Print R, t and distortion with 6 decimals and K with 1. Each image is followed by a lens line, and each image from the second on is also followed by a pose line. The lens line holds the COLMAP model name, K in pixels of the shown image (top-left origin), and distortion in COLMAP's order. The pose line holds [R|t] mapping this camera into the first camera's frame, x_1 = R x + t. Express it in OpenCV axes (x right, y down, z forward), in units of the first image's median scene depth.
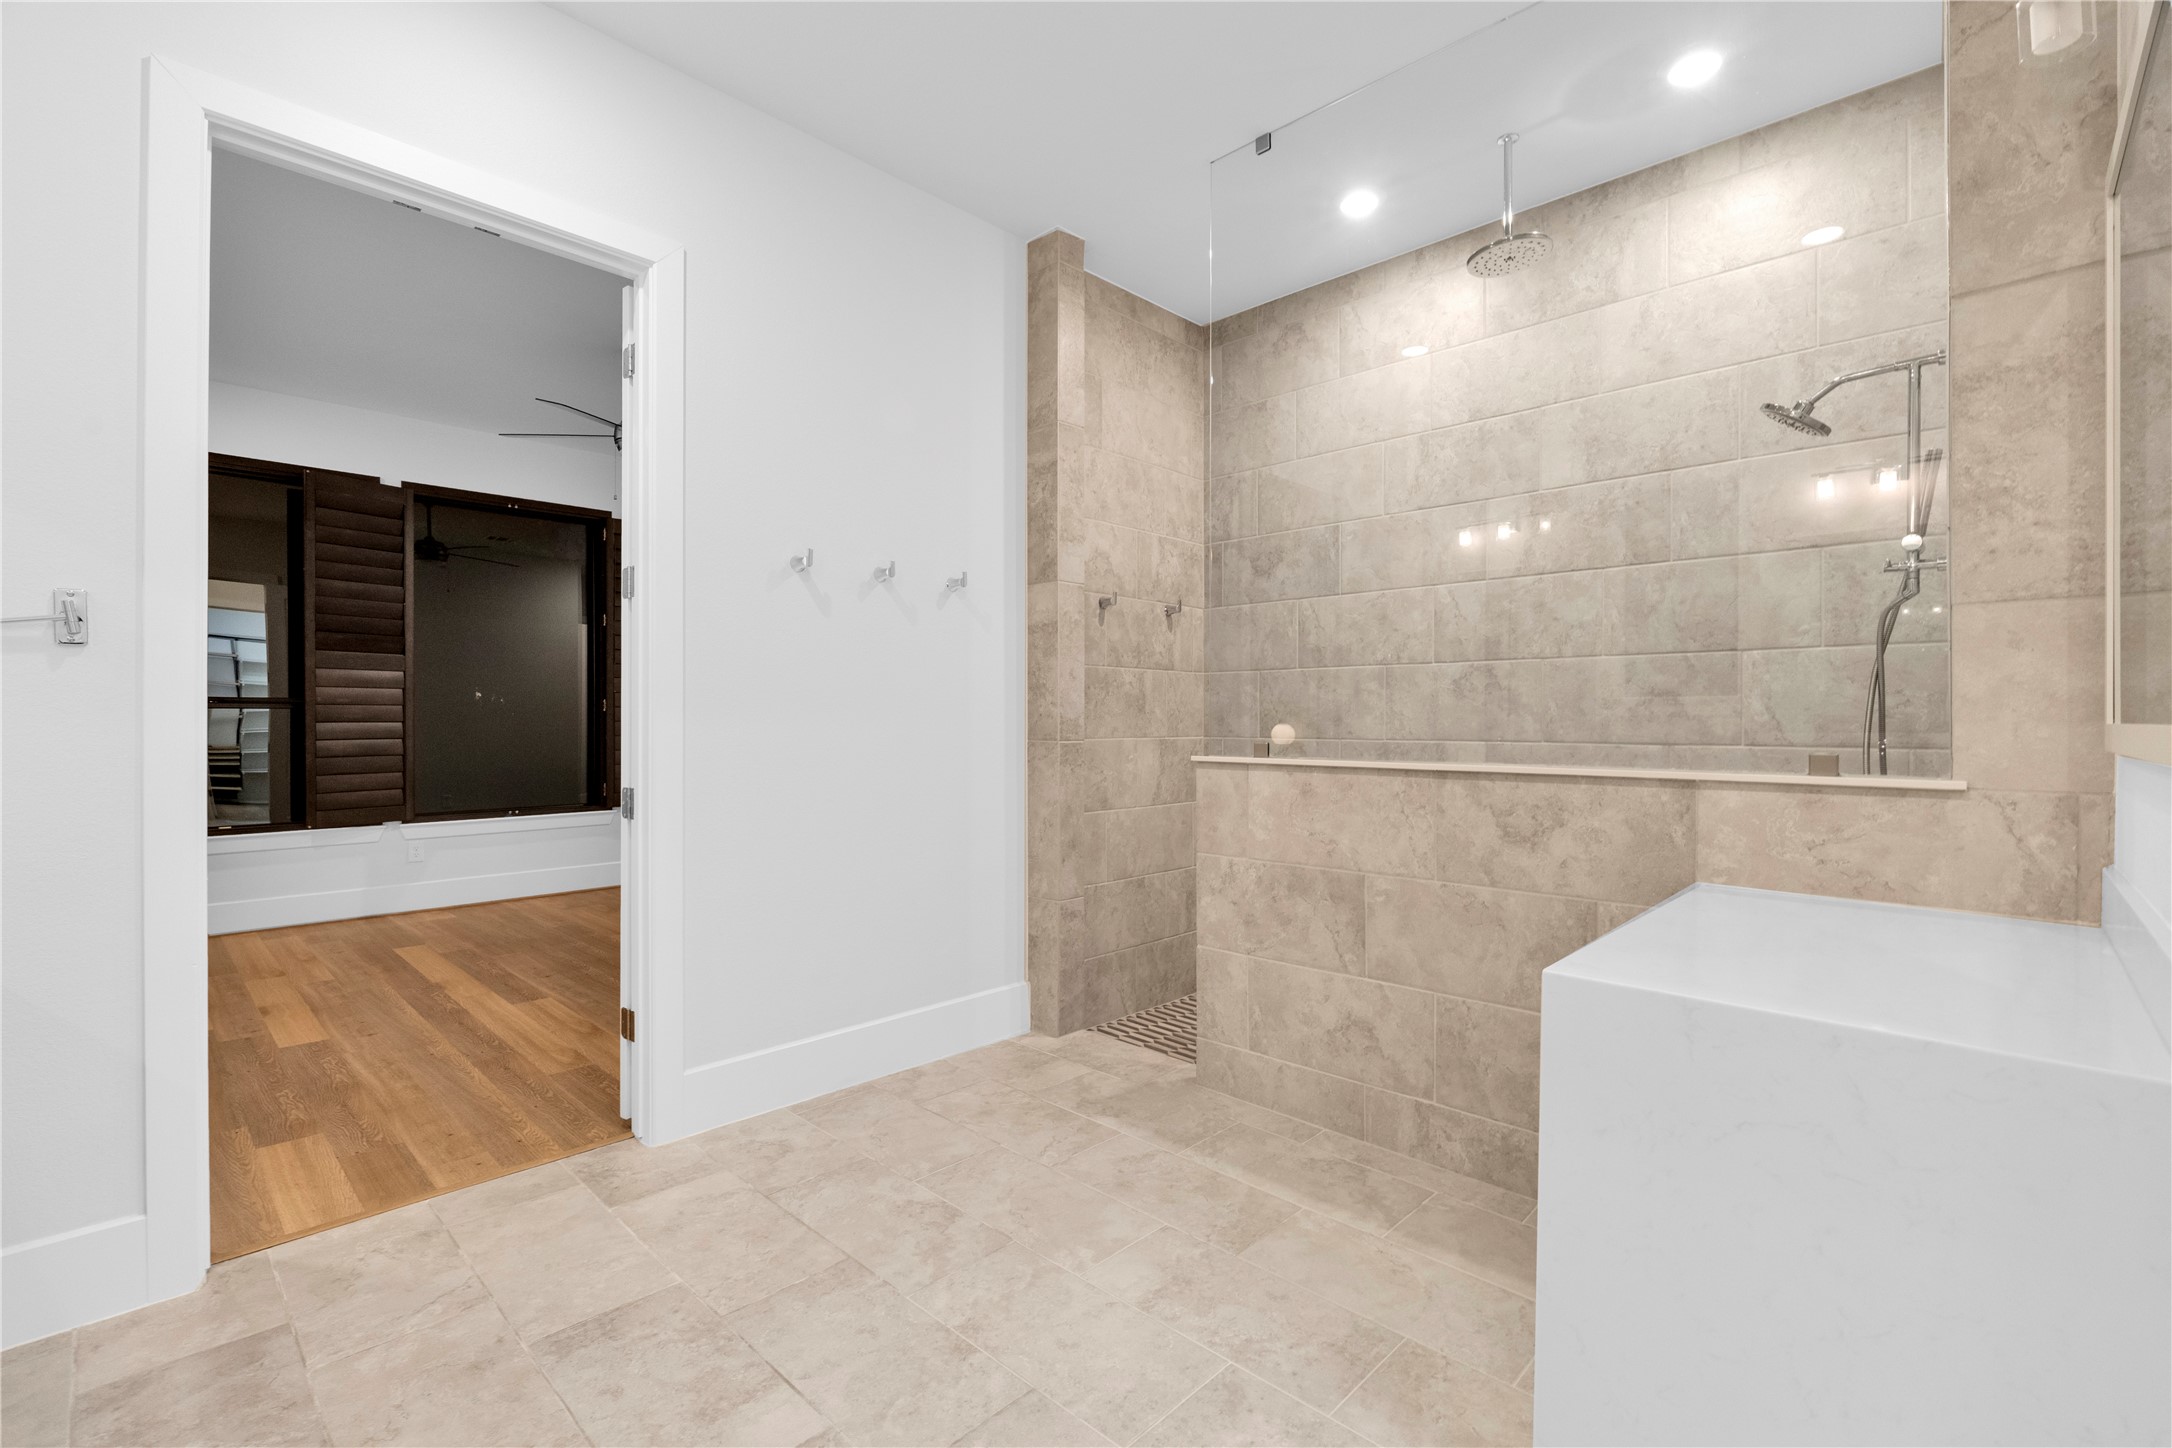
lens RADIAL K [[950.2, 0, 1086.0], [0, 950.2, 724.0], [0, 0, 1]] dist [-0.003615, 0.000059]
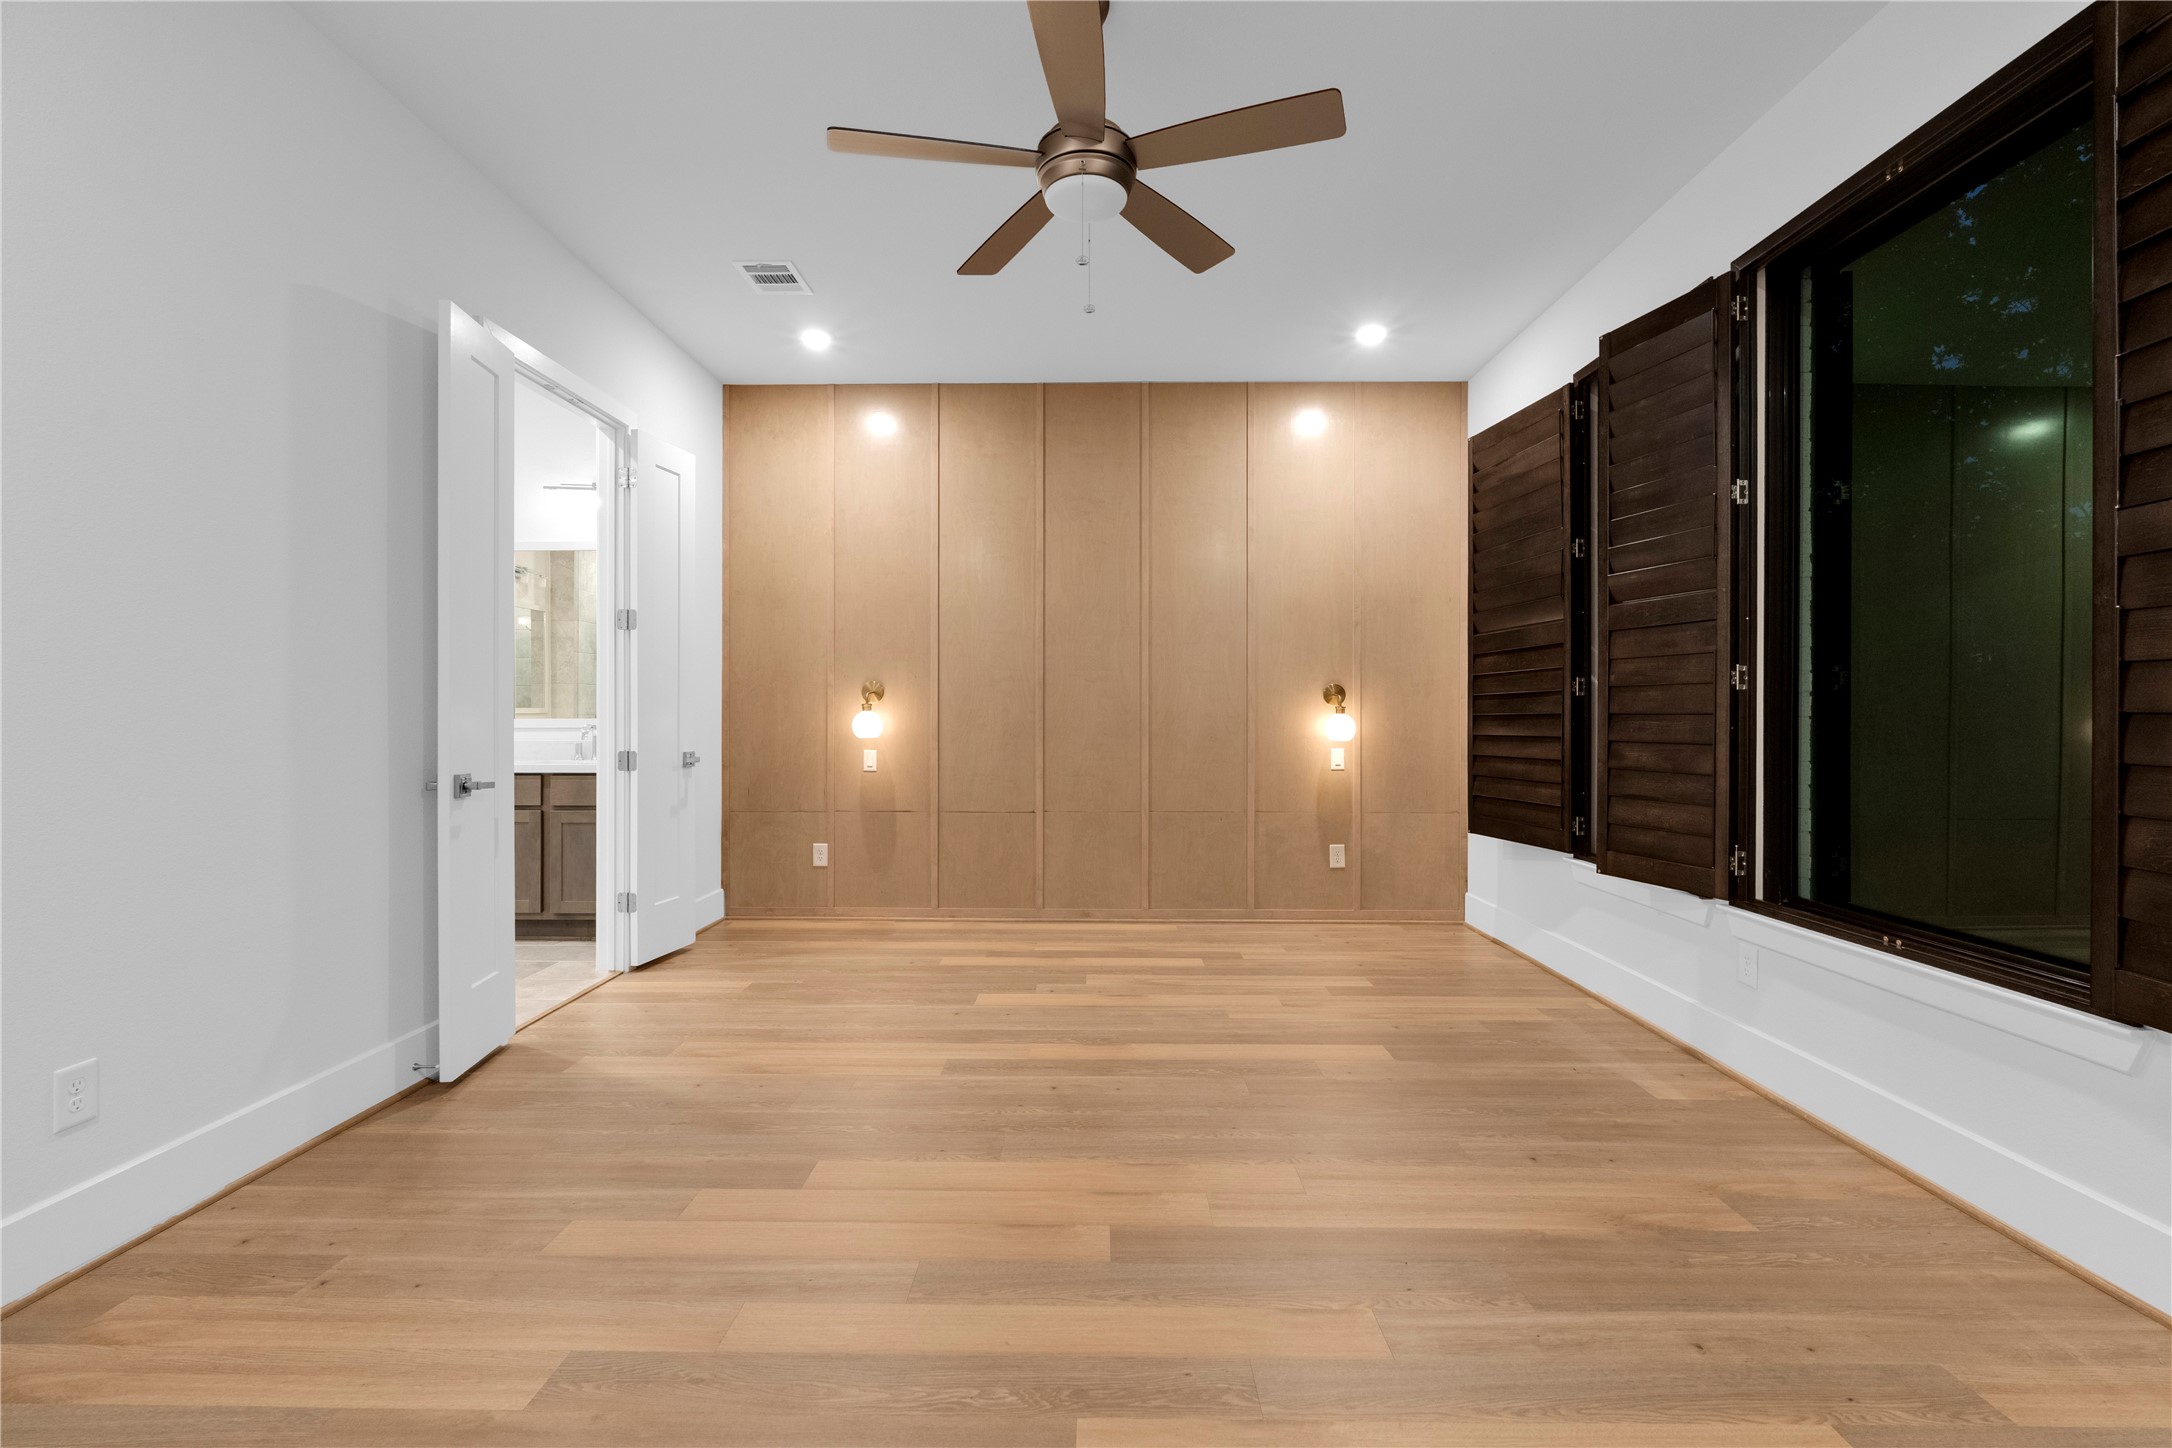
lens RADIAL K [[950.2, 0, 1086.0], [0, 950.2, 724.0], [0, 0, 1]] dist [-0.003615, 0.000059]
pose [[-0.730614, 0.004024, -0.682779, -0.183730], [-0.006307, 0.999900, 0.012642, -0.002265], [0.682761, 0.013543, -0.730516, 2.196881]]
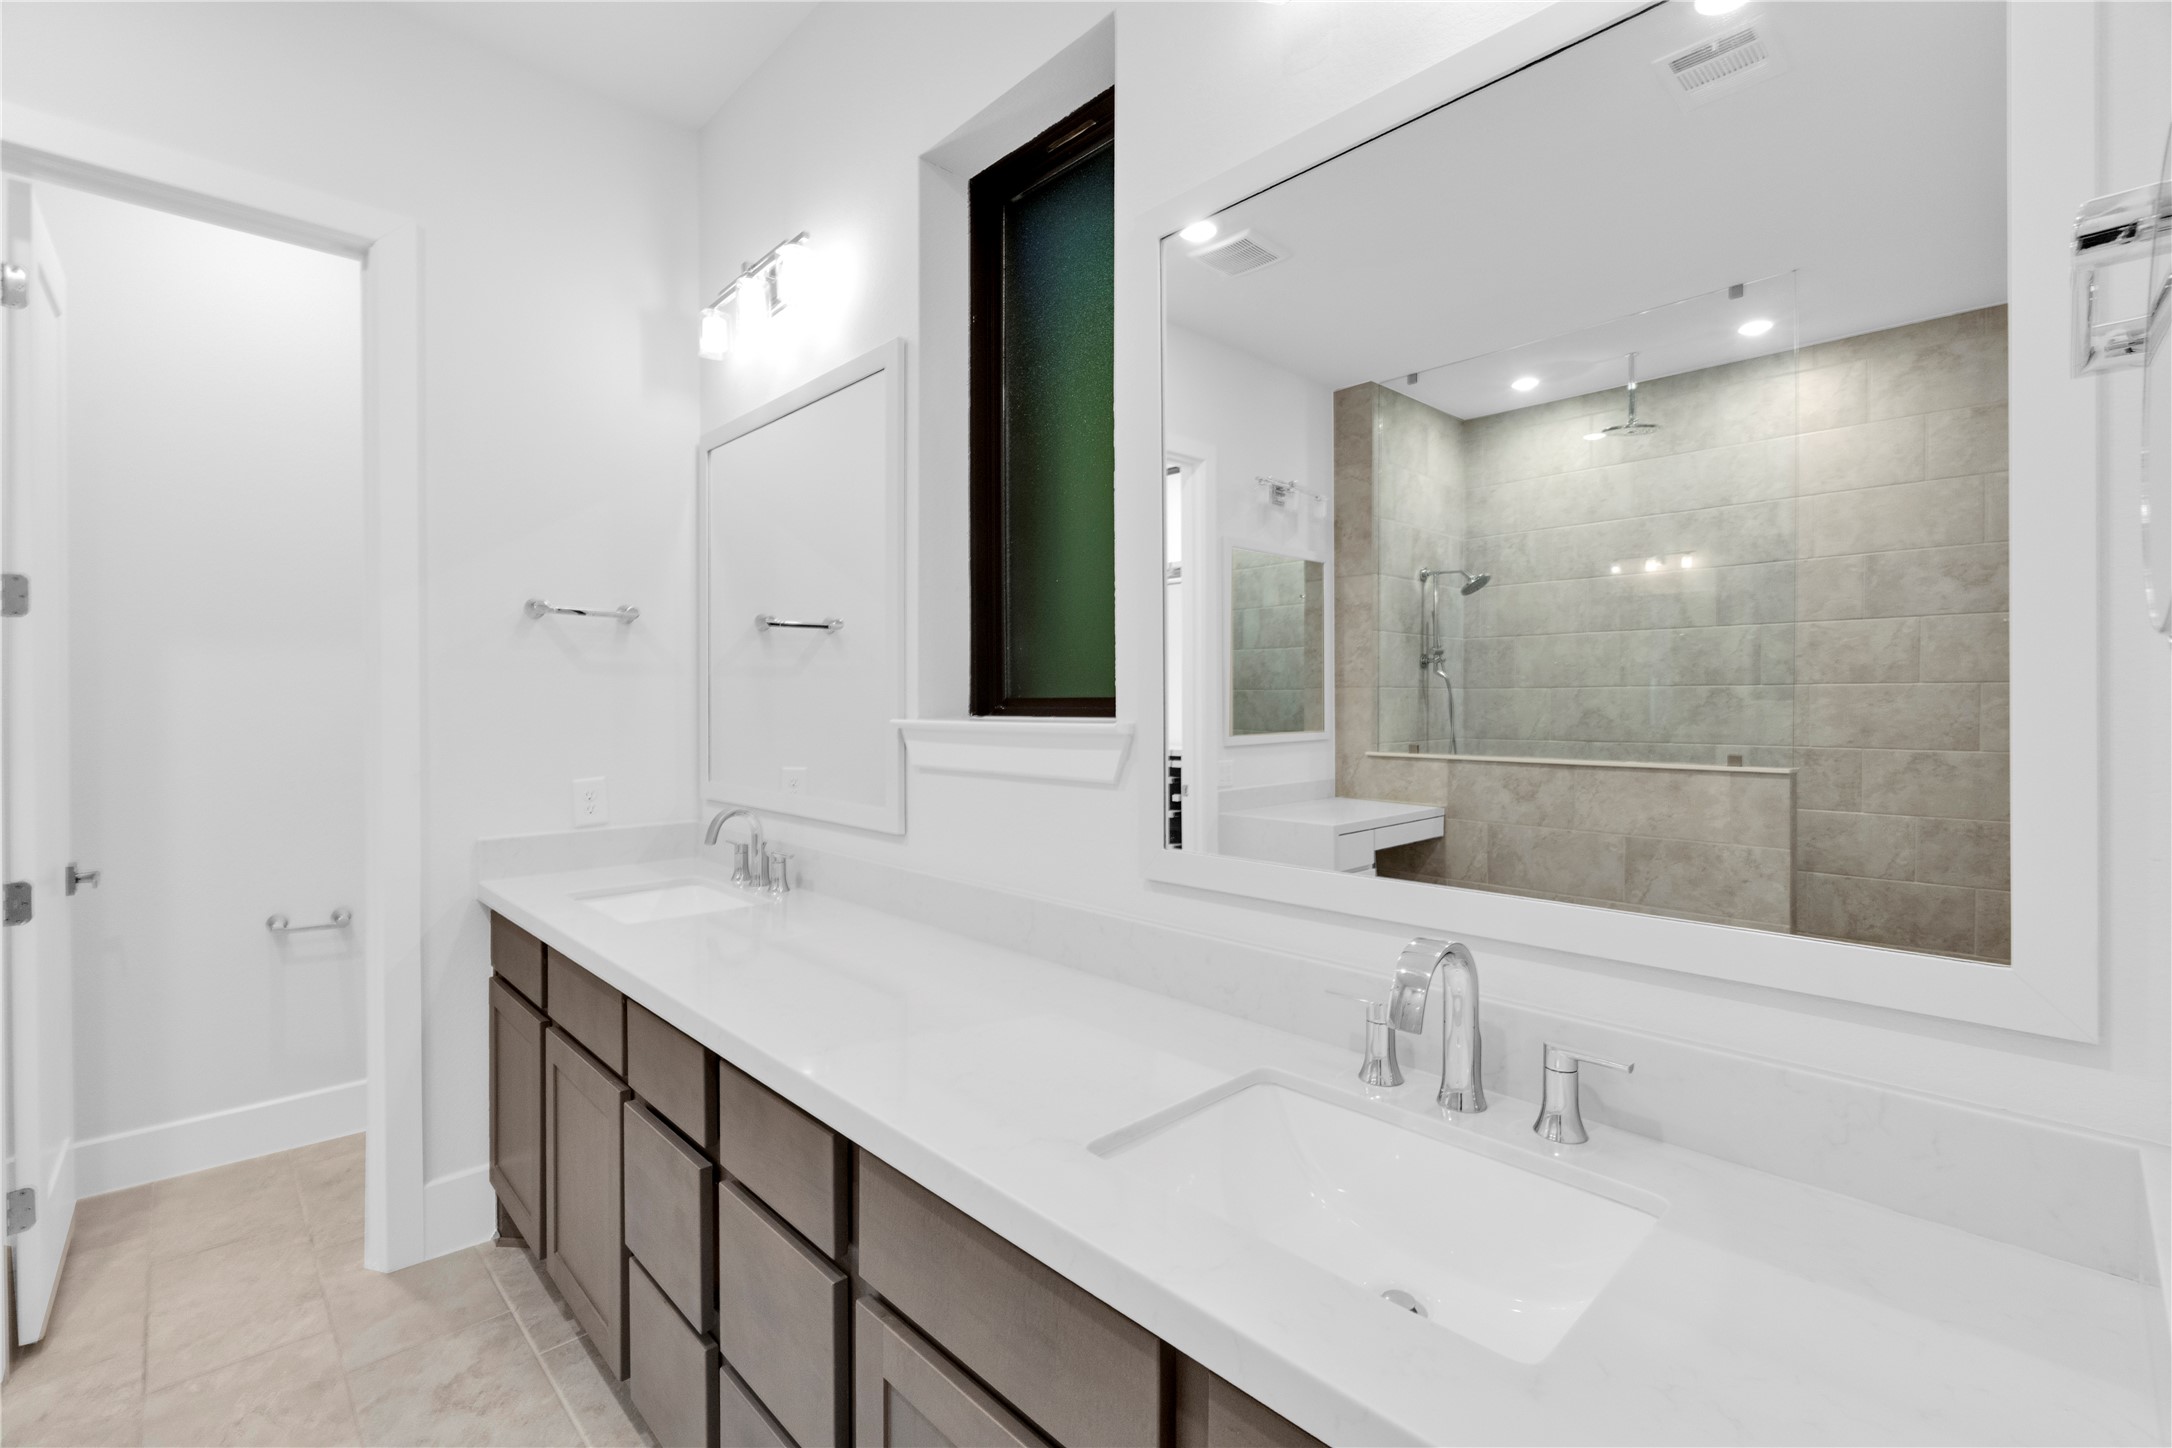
lens RADIAL K [[956.3, 0, 1082.3], [0, 956.3, 709.9], [0, 0, 1]] dist [-0.002725, -0.000345]
pose [[-0.999182, 0.001536, 0.040421, -0.592025], [0.002069, 0.999911, 0.013164, -0.061441], [-0.040397, 0.013236, -0.999096, 0.662659]]
